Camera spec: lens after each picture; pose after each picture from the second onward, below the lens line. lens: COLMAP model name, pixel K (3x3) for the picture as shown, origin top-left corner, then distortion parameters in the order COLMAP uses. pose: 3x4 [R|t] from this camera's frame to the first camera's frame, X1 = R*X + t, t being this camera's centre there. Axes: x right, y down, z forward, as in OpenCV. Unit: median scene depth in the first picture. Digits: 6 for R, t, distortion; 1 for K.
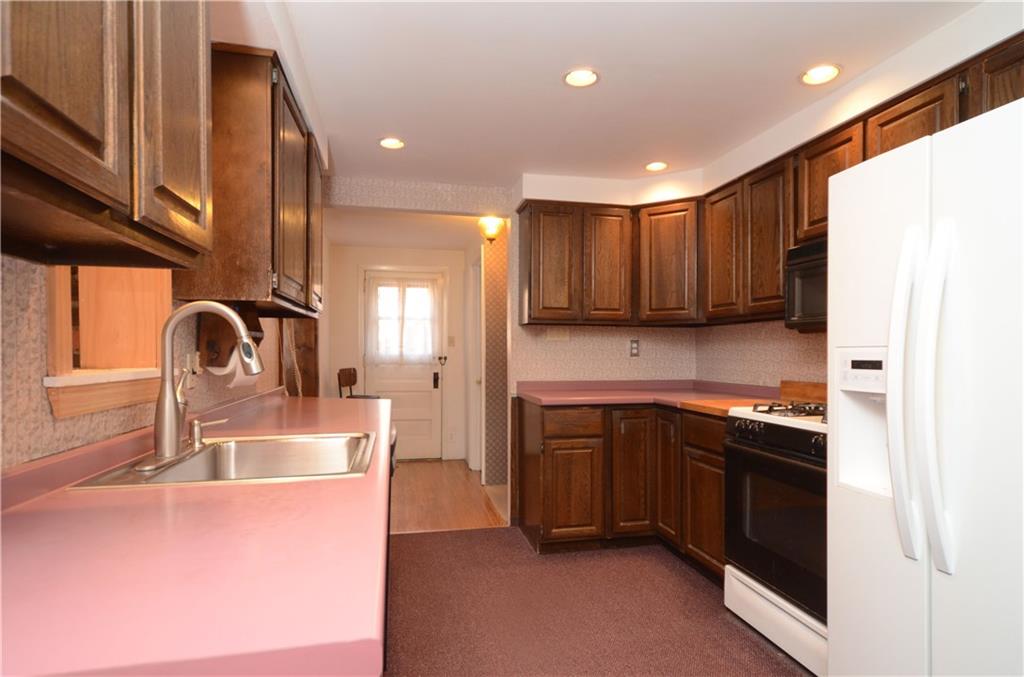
lens RADIAL K [[553.0, 0, 512.0], [0, 553.0, 355.3], [0, 0, 1]] dist [0.001897, -0.001184]
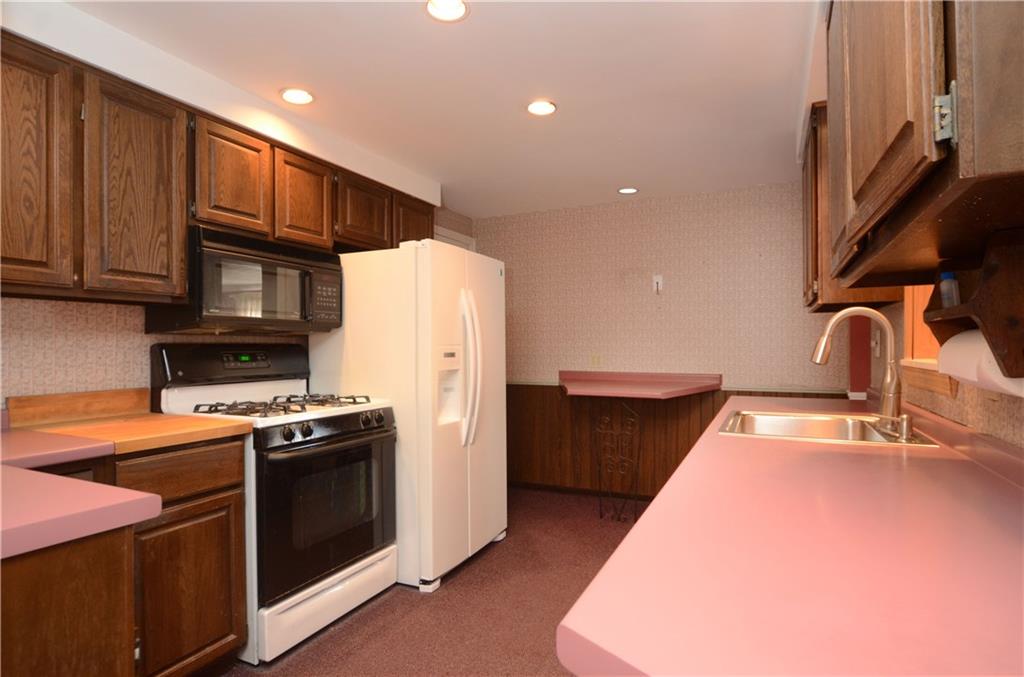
lens RADIAL K [[553.0, 0, 509.0], [0, 553.0, 338.4], [0, 0, 1]] dist [0.001897, -0.001184]
pose [[-0.795019, 0.008216, 0.606529, -0.351366], [0.004896, 0.999963, -0.007128, -0.012723], [-0.606565, -0.002698, -0.795030, 1.289690]]
